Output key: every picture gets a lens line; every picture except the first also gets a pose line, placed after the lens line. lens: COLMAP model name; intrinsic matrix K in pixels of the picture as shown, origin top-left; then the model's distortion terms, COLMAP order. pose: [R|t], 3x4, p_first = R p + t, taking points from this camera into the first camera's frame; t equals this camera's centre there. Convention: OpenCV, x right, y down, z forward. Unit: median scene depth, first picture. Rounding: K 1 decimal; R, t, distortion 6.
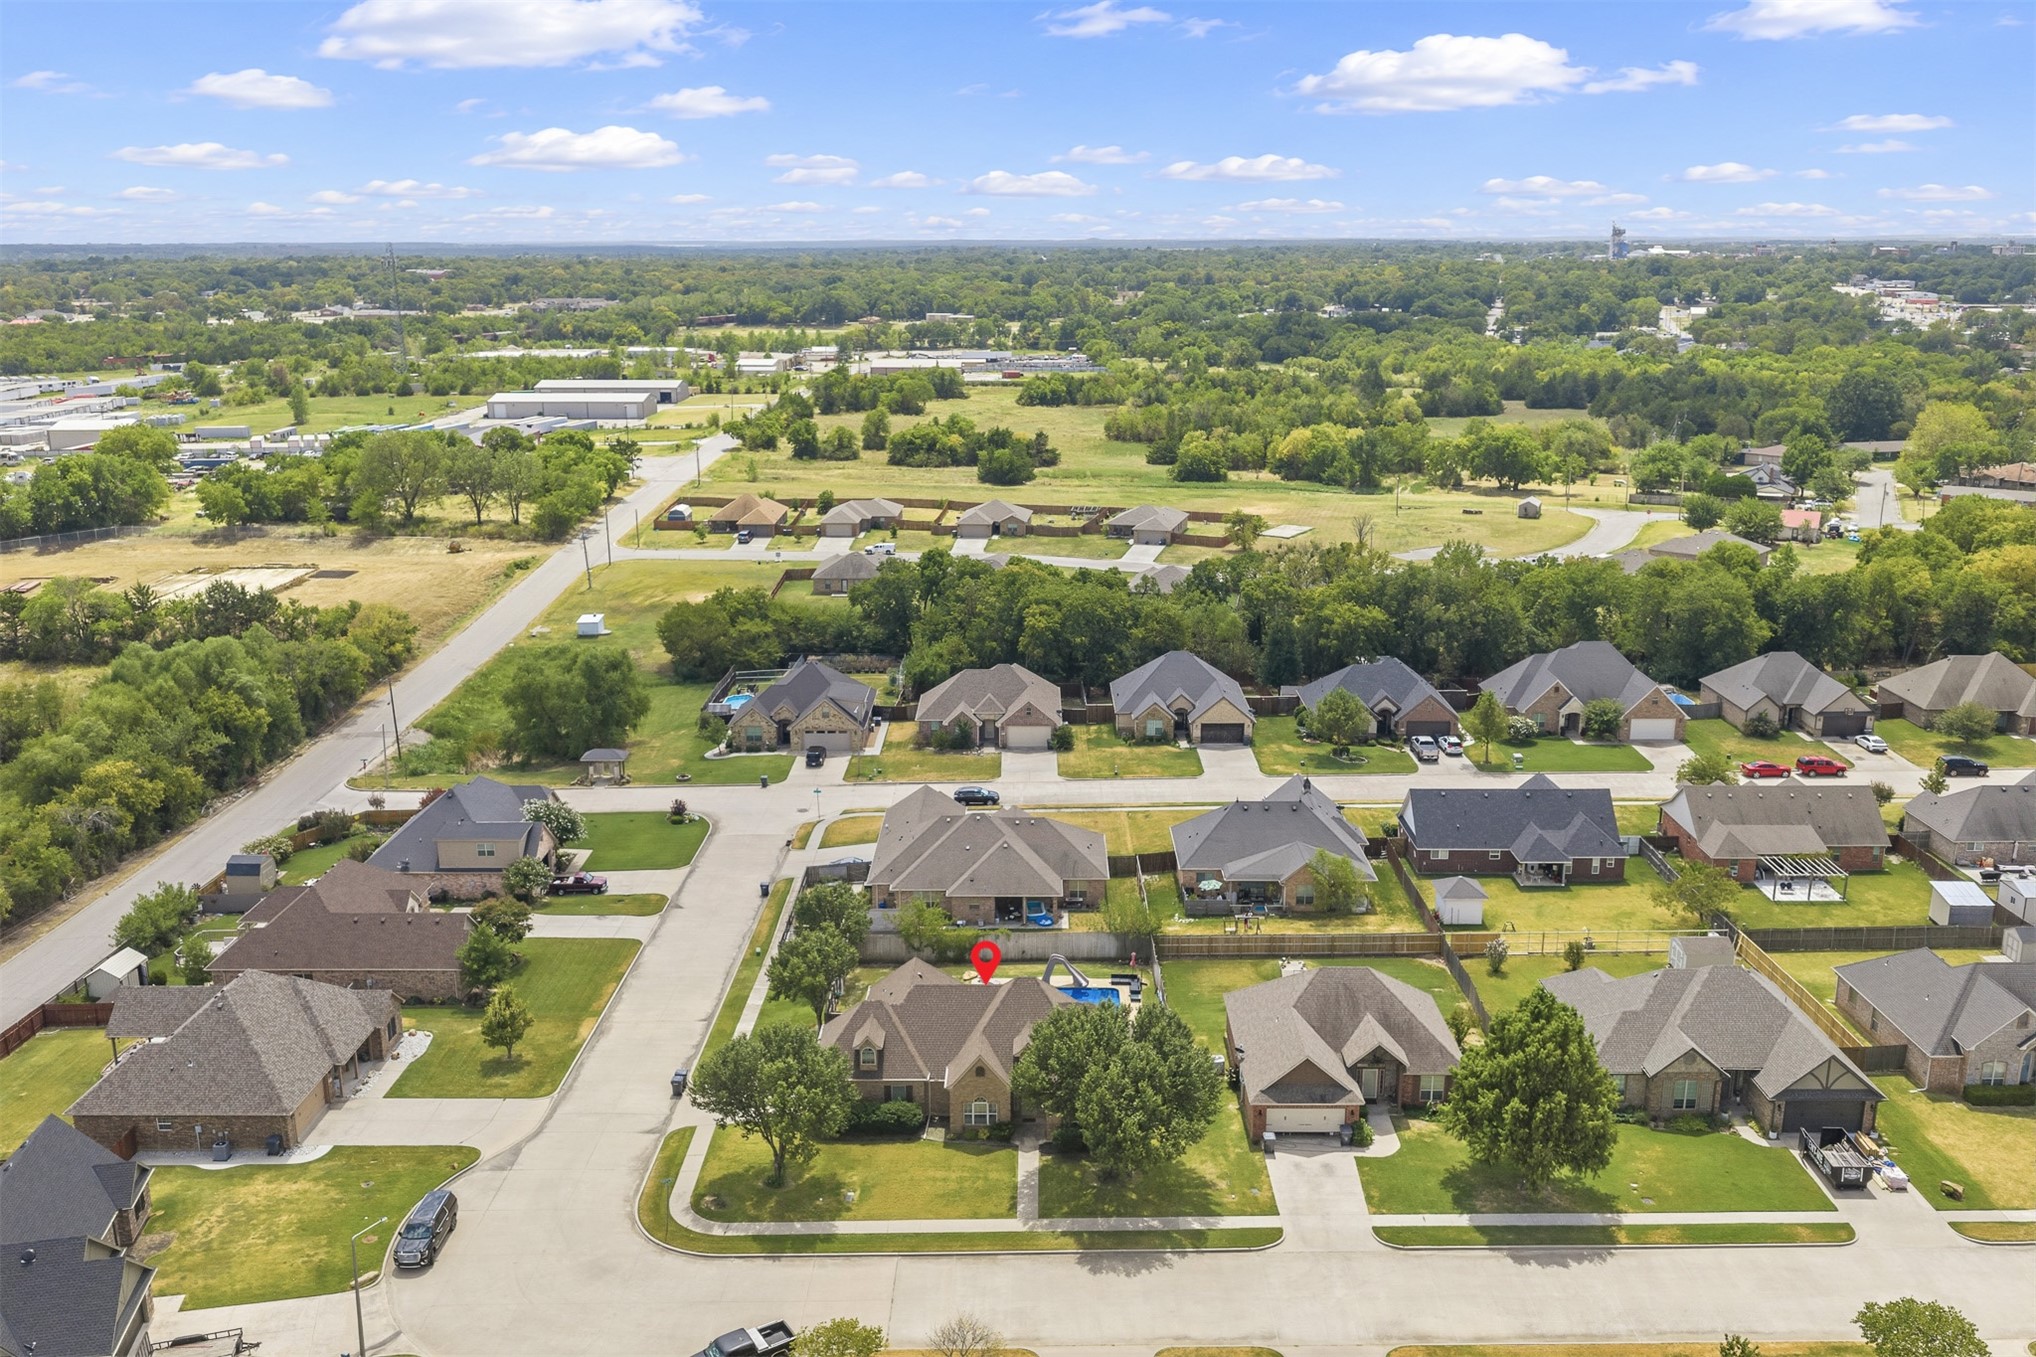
lens RADIAL K [[1697.5, 0, 1021.4], [0, 1697.5, 650.4], [0, 0, 1]] dist [0.010282, -0.004831]
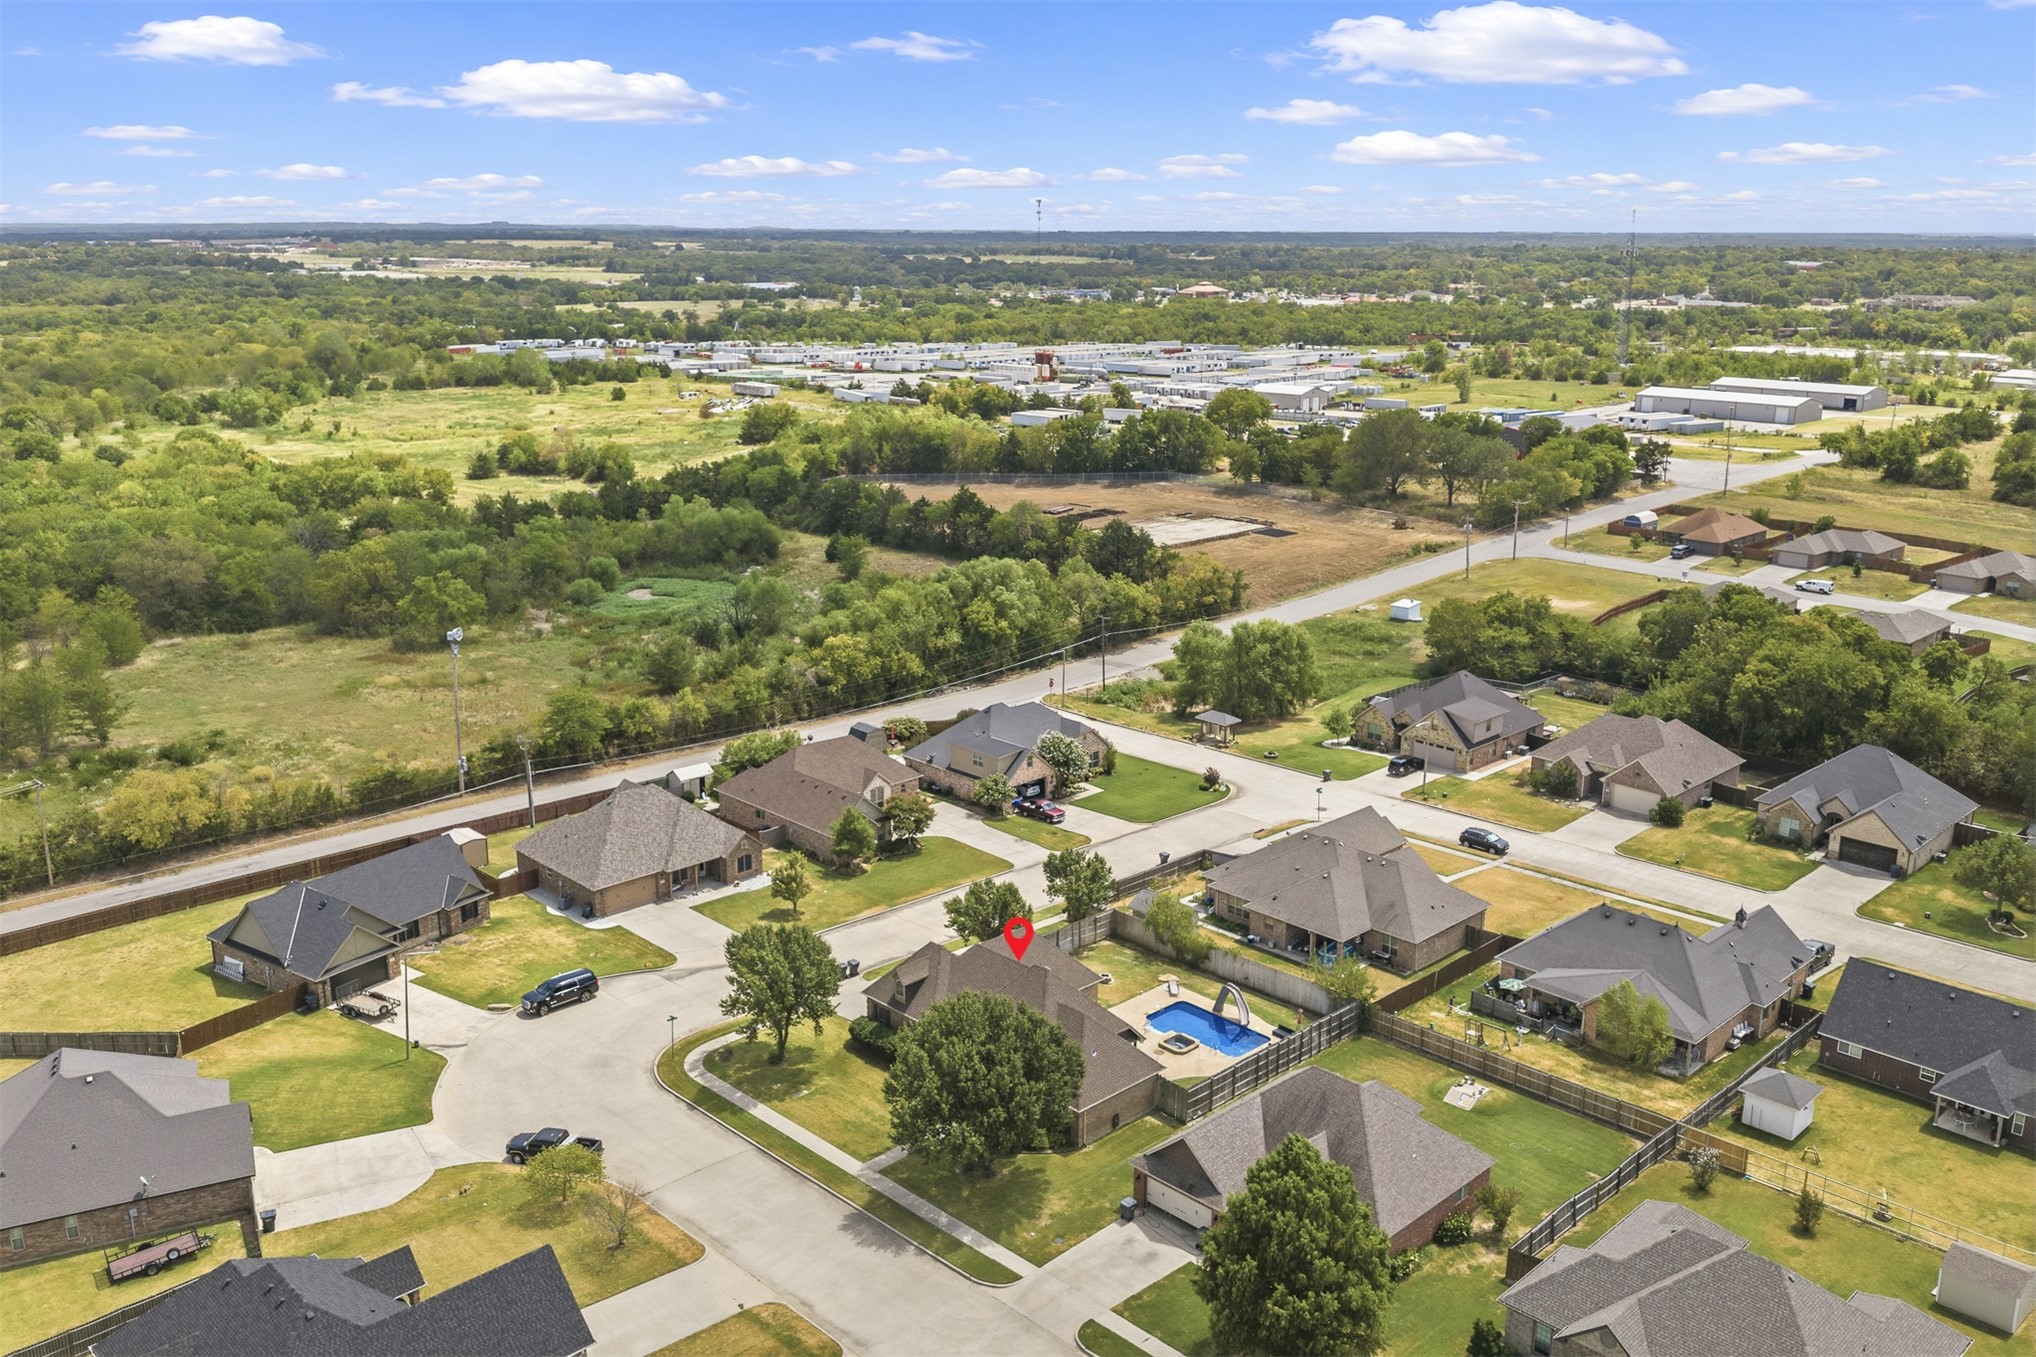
lens RADIAL K [[1732.4, 0, 1018.8], [0, 1732.4, 518.4], [0, 0, 1]] dist [0.012013, -0.008141]
pose [[0.696285, 0.121737, -0.707366, 0.396002], [-0.172441, 0.985020, -0.000218, -0.036822], [0.696743, 0.122131, 0.706847, 0.137354]]
